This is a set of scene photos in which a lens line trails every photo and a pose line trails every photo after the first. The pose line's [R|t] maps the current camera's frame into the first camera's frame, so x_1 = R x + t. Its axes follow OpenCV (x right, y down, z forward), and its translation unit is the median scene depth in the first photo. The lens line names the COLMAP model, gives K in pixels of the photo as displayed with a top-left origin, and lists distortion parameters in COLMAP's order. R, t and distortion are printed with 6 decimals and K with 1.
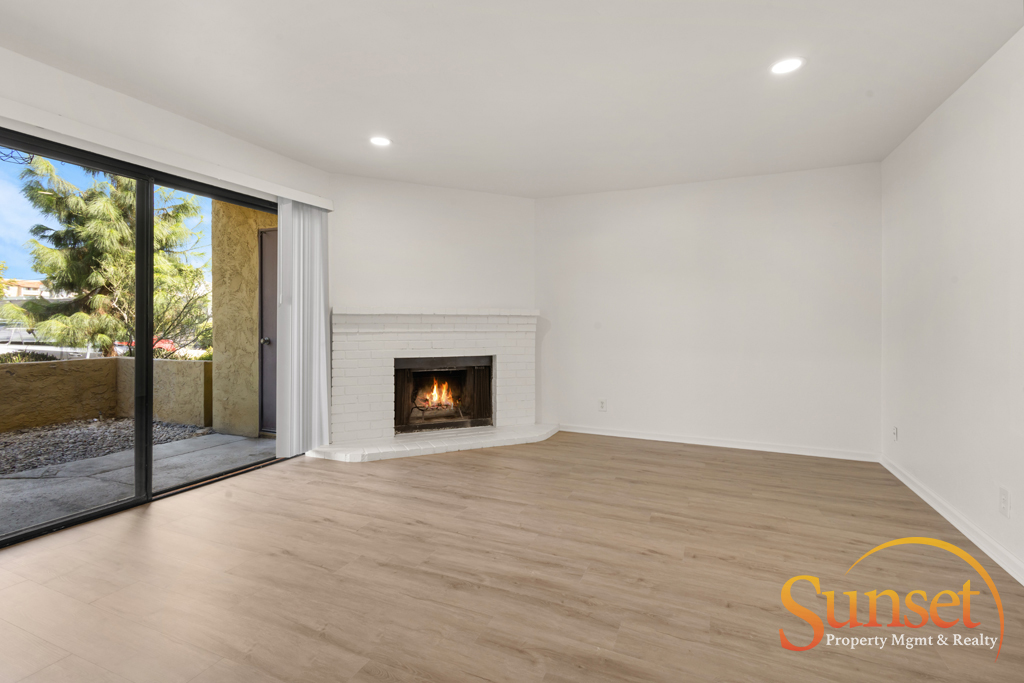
lens RADIAL K [[465.3, 0, 512.5], [0, 465.3, 335.0], [0, 0, 1]] dist [0.000669, 0.000037]
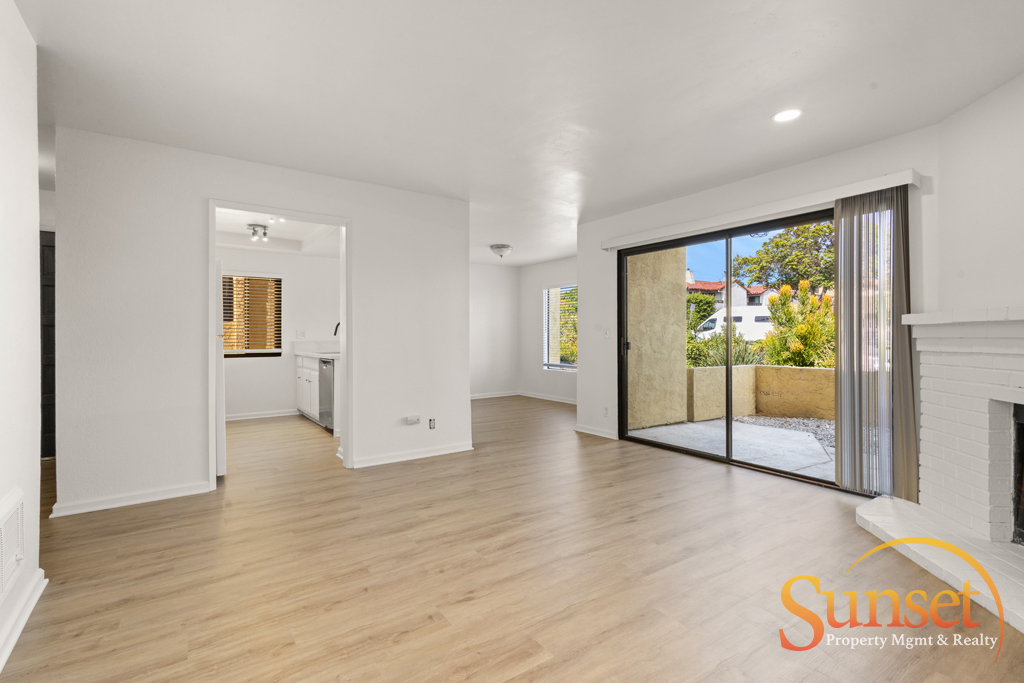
lens RADIAL K [[465.3, 0, 512.5], [0, 465.3, 335.0], [0, 0, 1]] dist [0.000669, 0.000037]
pose [[-0.509397, -0.004984, -0.860517, 1.110410], [-0.023112, 0.999702, 0.007891, -0.041169], [0.860221, 0.023909, -0.509360, 1.649791]]
